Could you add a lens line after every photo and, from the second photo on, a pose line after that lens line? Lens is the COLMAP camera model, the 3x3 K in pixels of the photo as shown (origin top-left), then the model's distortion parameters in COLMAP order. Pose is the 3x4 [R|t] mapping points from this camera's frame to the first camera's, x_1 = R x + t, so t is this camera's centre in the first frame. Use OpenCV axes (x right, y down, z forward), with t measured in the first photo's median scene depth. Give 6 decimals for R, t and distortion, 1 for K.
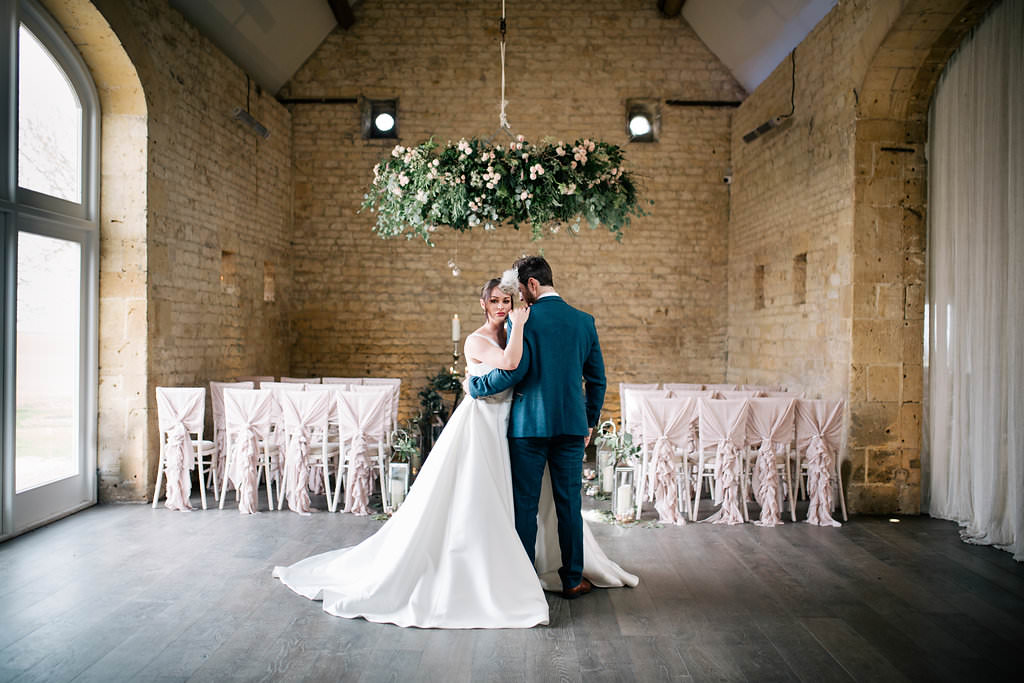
lens RADIAL K [[1017.7, 0, 505.3], [0, 1017.7, 332.5], [0, 0, 1]] dist [-0.008057, 0.000000]
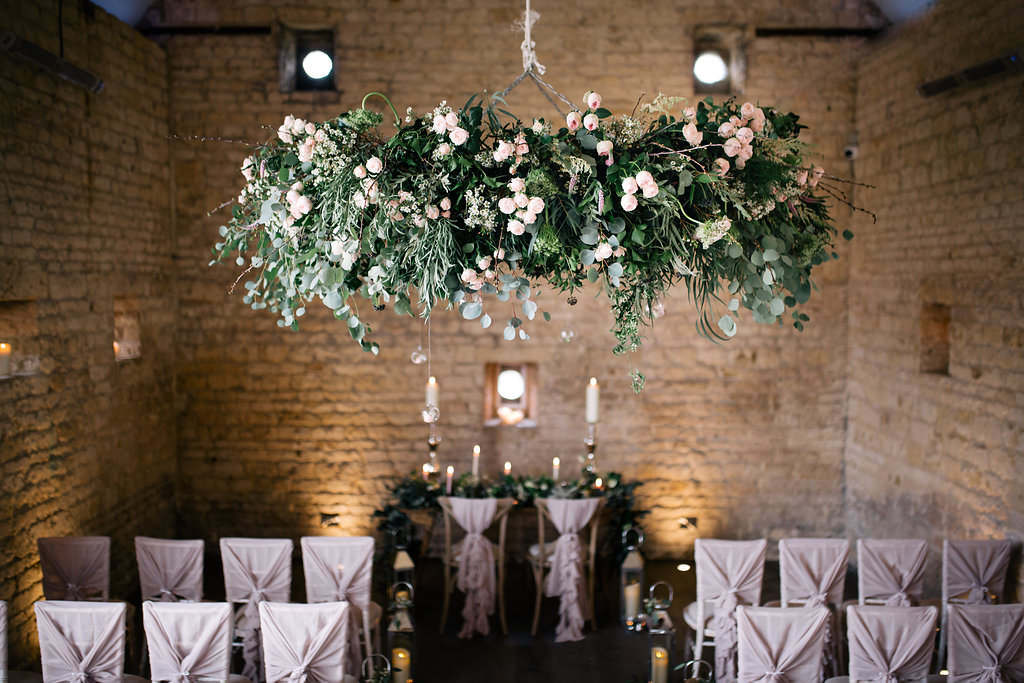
lens RADIAL K [[1017.7, 0, 512.2], [0, 1017.7, 350.3], [0, 0, 1]] dist [-0.008057, 0.000000]
pose [[0.999505, -0.011680, 0.029218, -0.016247], [0.009650, 0.997592, 0.068683, -0.071772], [-0.029950, -0.068367, 0.997211, 0.355042]]
